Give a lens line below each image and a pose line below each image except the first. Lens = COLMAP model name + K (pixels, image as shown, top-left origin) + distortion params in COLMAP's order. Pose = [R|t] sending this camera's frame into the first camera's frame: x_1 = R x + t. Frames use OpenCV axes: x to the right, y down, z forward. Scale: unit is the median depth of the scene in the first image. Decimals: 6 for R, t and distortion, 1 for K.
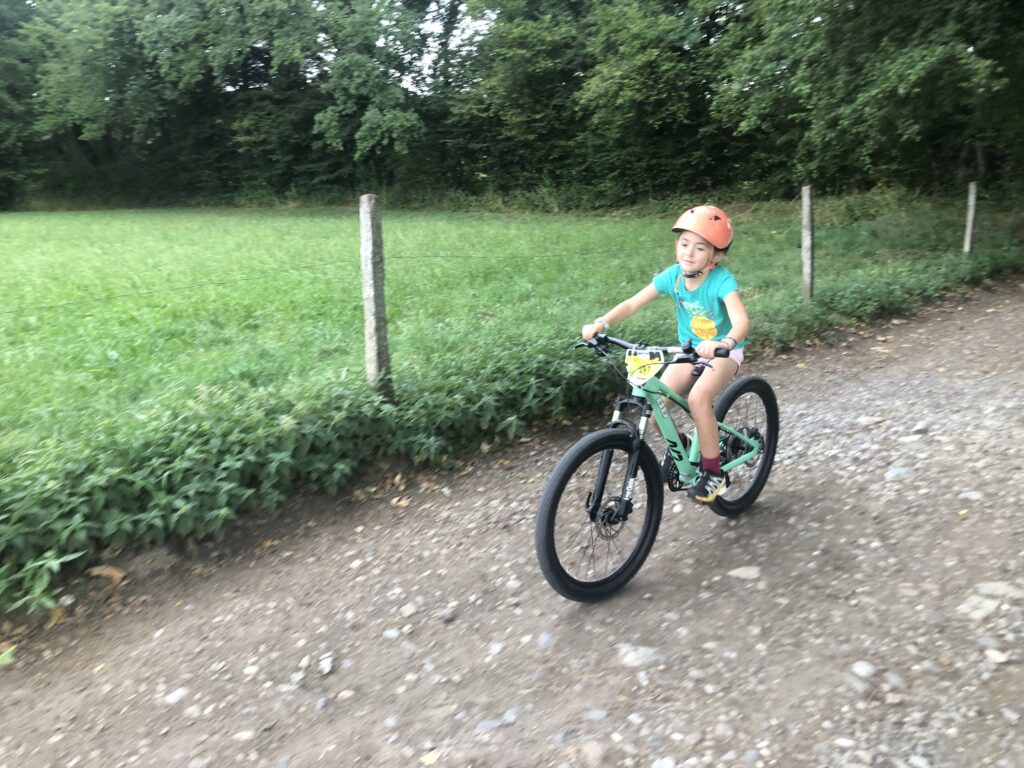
lens RADIAL K [[838.4, 0, 491.0], [0, 838.4, 380.1], [0, 0, 1]] dist [0.010244, -0.003735]
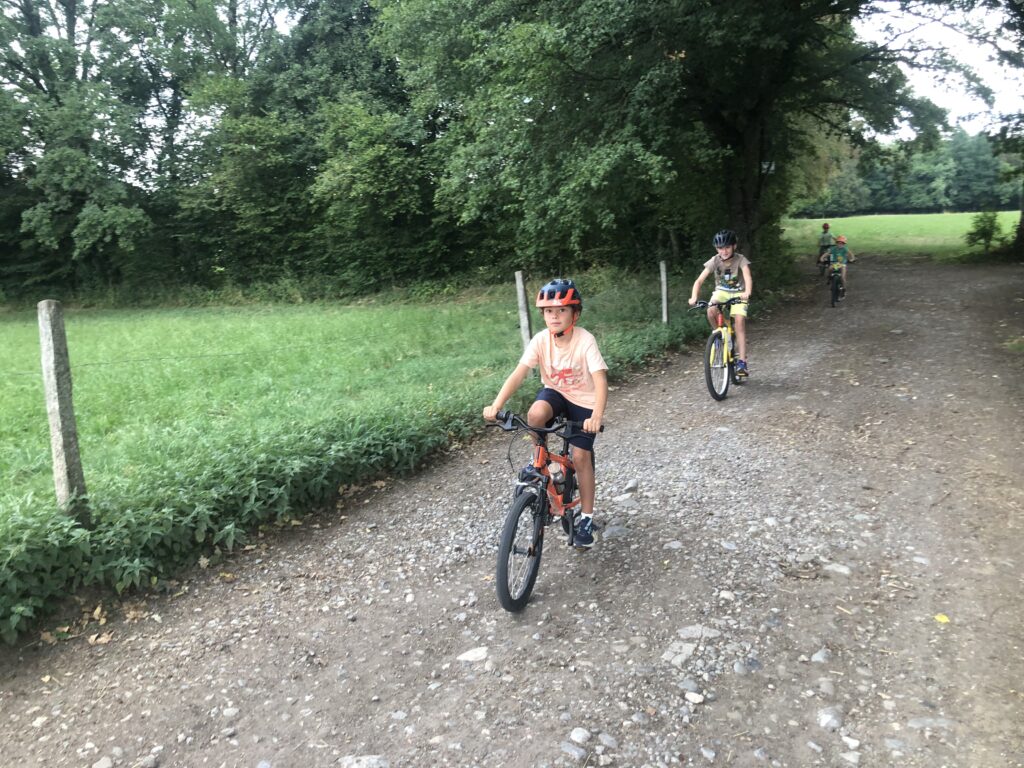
lens RADIAL K [[838.4, 0, 495.7], [0, 838.4, 383.3], [0, 0, 1]] dist [0.010244, -0.003735]
pose [[0.954974, -0.076750, 0.286589, 0.022845], [0.104386, 0.991117, -0.082411, -0.002279], [-0.277718, 0.108616, 0.954502, 0.000676]]
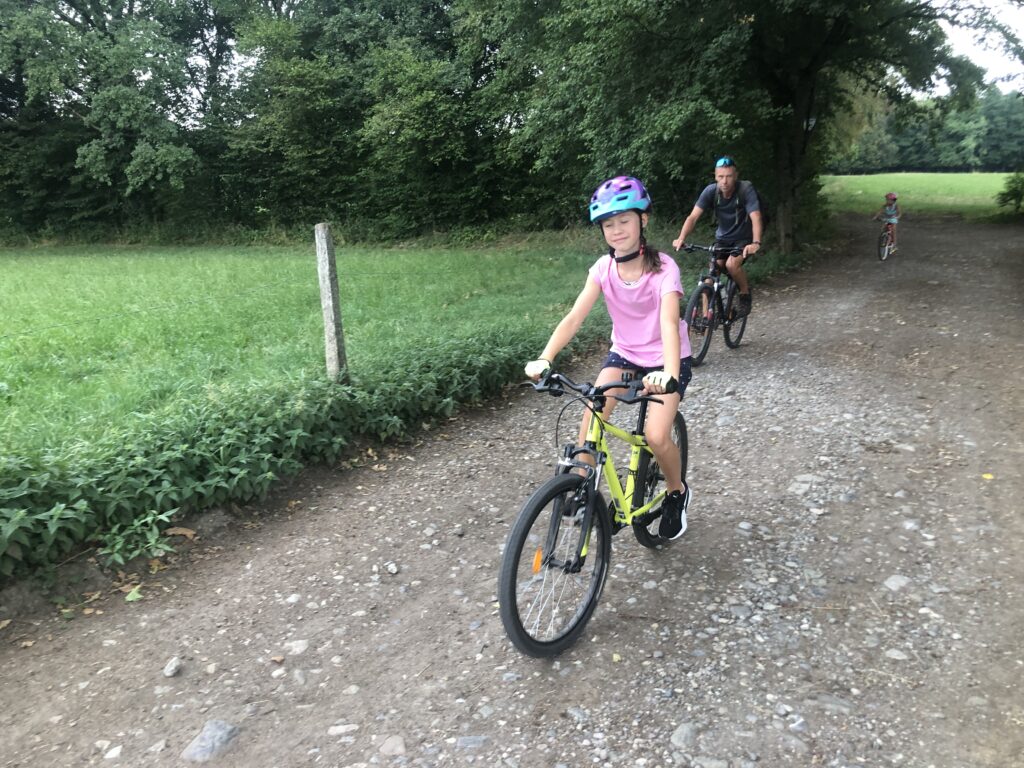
lens RADIAL K [[838.4, 0, 493.8], [0, 838.4, 385.5], [0, 0, 1]] dist [0.010244, -0.003735]
pose [[0.961242, -0.065295, 0.267864, -0.105693], [0.073941, 0.997013, -0.022309, 0.024836], [-0.265607, 0.041251, 0.963199, -0.097236]]
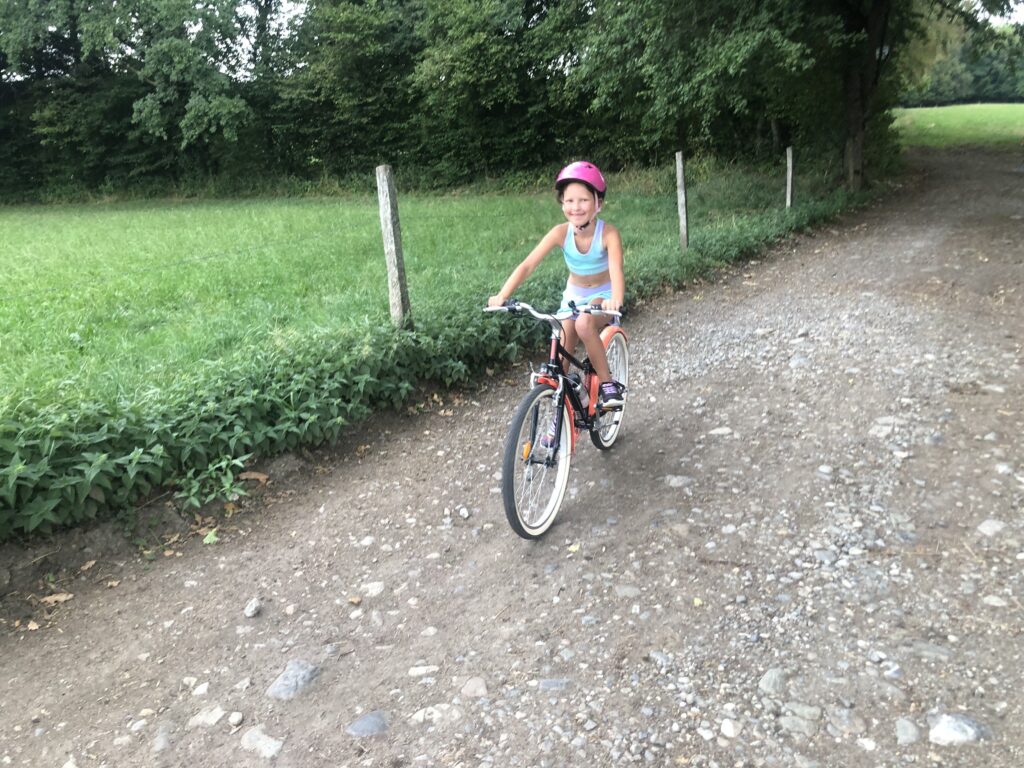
lens RADIAL K [[838.4, 0, 493.8], [0, 838.4, 384.5], [0, 0, 1]] dist [0.010244, -0.003735]
pose [[0.975276, -0.089562, 0.202027, -0.111315], [0.084870, 0.995885, 0.031787, 0.027430], [-0.204042, -0.013855, 0.978864, -0.087026]]
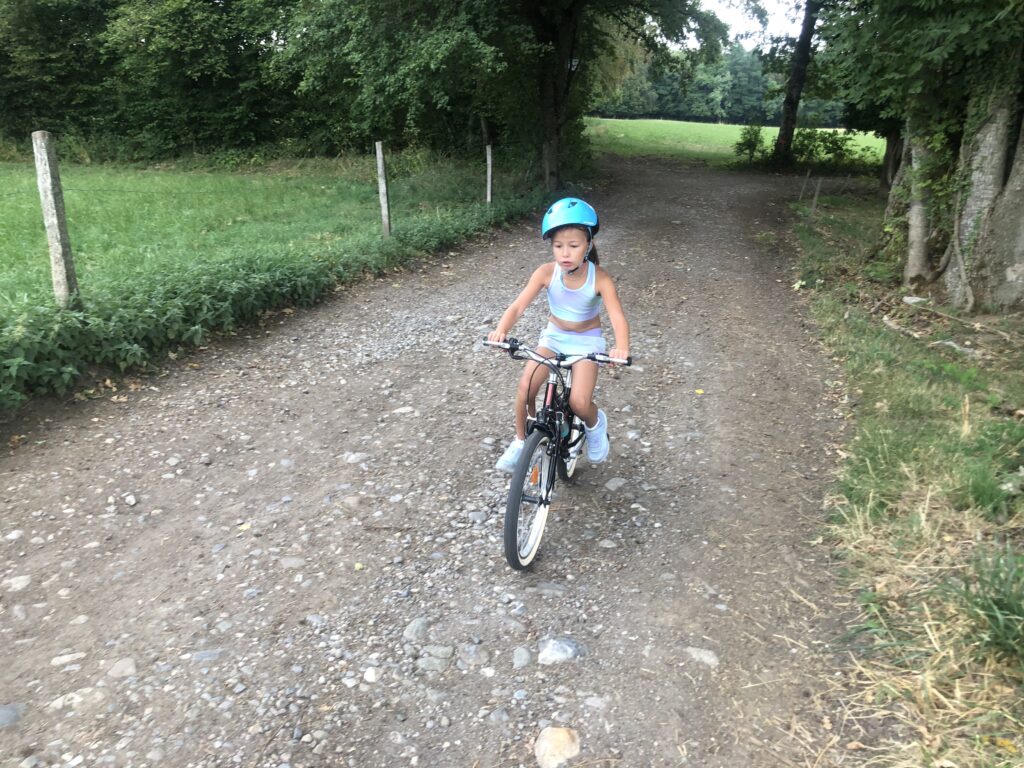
lens RADIAL K [[838.4, 0, 497.5], [0, 838.4, 392.8], [0, 0, 1]] dist [0.010244, -0.003735]
pose [[0.858050, -0.111933, 0.501219, -0.094804], [0.080974, 0.993239, 0.083189, 0.032087], [-0.507142, -0.030795, 0.861312, -0.110326]]
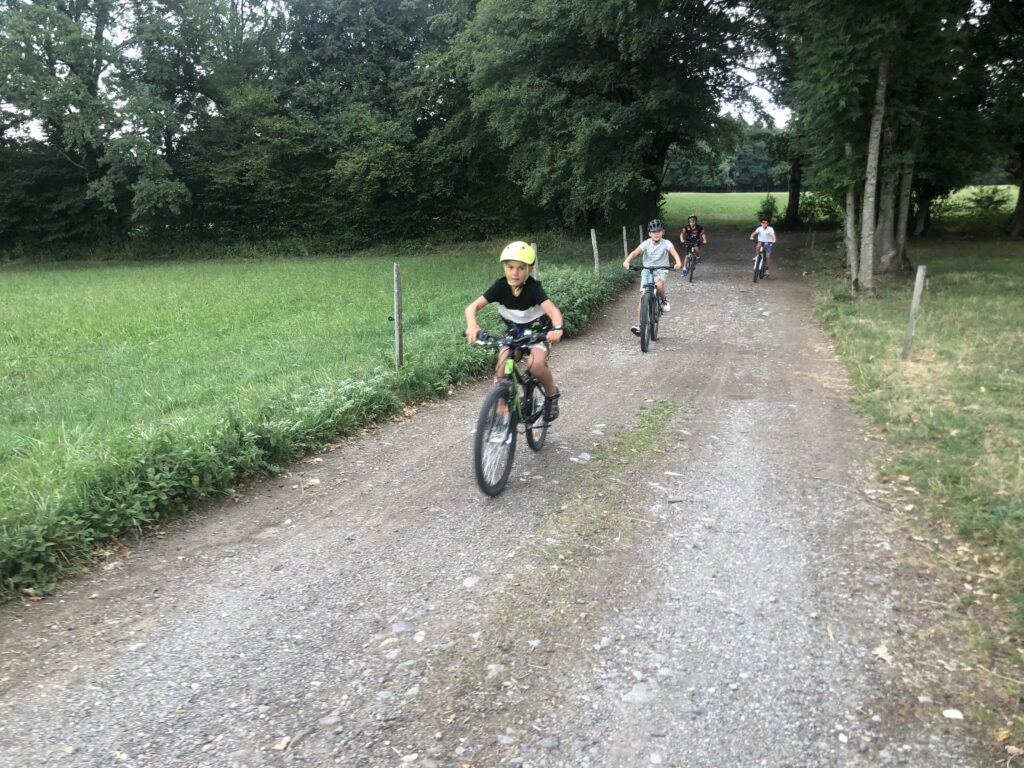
lens RADIAL K [[838.4, 0, 485.3], [0, 838.4, 388.1], [0, 0, 1]] dist [0.010244, -0.003735]
pose [[0.872256, -0.113038, 0.475806, -1.142136], [0.137318, 0.990391, -0.016445, 0.235862], [-0.469375, 0.079681, 0.879396, -0.995373]]
